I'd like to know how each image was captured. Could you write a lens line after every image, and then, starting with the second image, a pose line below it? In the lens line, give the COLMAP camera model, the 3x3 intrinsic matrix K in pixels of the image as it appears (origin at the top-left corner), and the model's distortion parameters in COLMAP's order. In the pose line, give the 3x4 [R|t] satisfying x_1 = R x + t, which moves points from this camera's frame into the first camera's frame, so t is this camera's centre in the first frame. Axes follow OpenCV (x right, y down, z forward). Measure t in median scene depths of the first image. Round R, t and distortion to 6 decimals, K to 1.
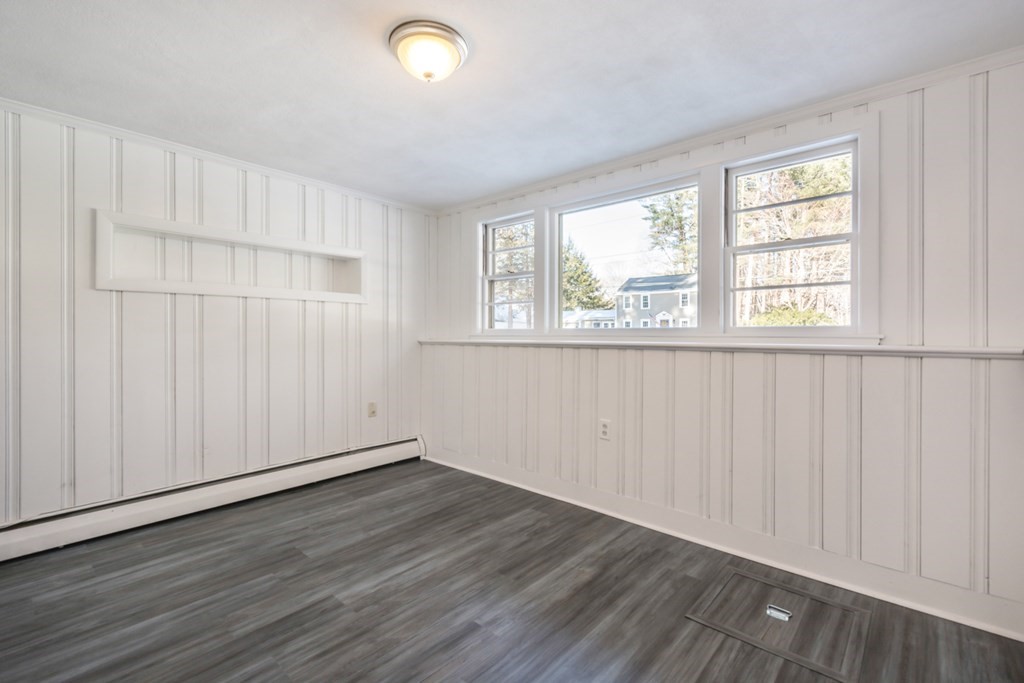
lens RADIAL K [[462.7, 0, 514.6], [0, 462.7, 334.2], [0, 0, 1]] dist [0.015338, -0.000701]
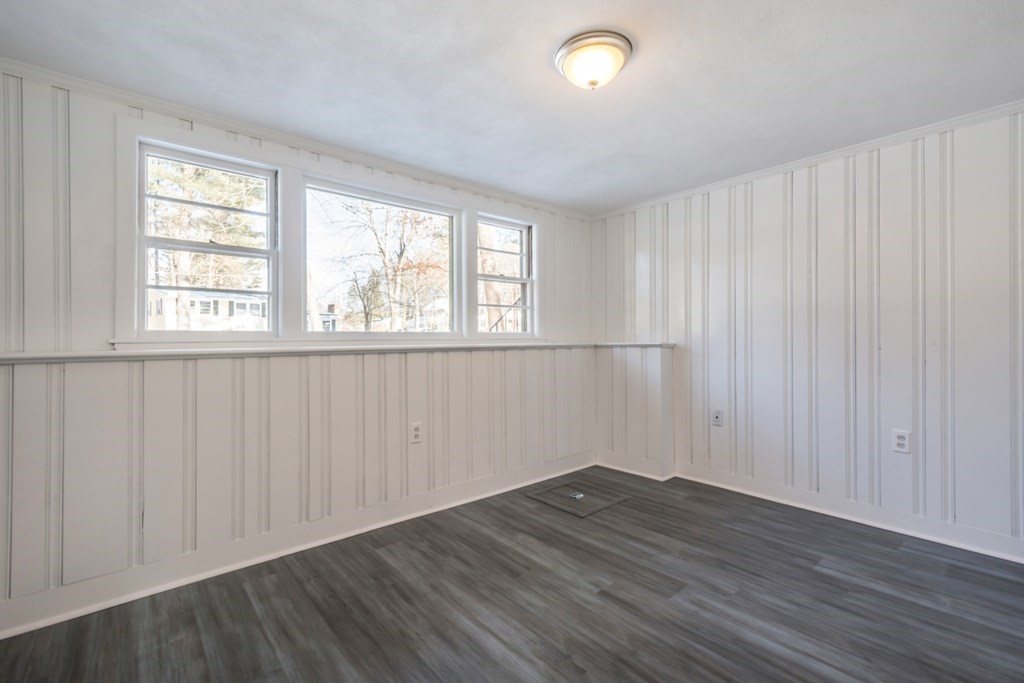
lens RADIAL K [[462.7, 0, 508.2], [0, 462.7, 336.1], [0, 0, 1]] dist [0.015338, -0.000701]
pose [[0.118236, 0.000489, 0.992985, -0.904116], [0.005505, 0.999984, -0.001148, -0.002519], [-0.992970, 0.005602, 0.118231, 0.791050]]
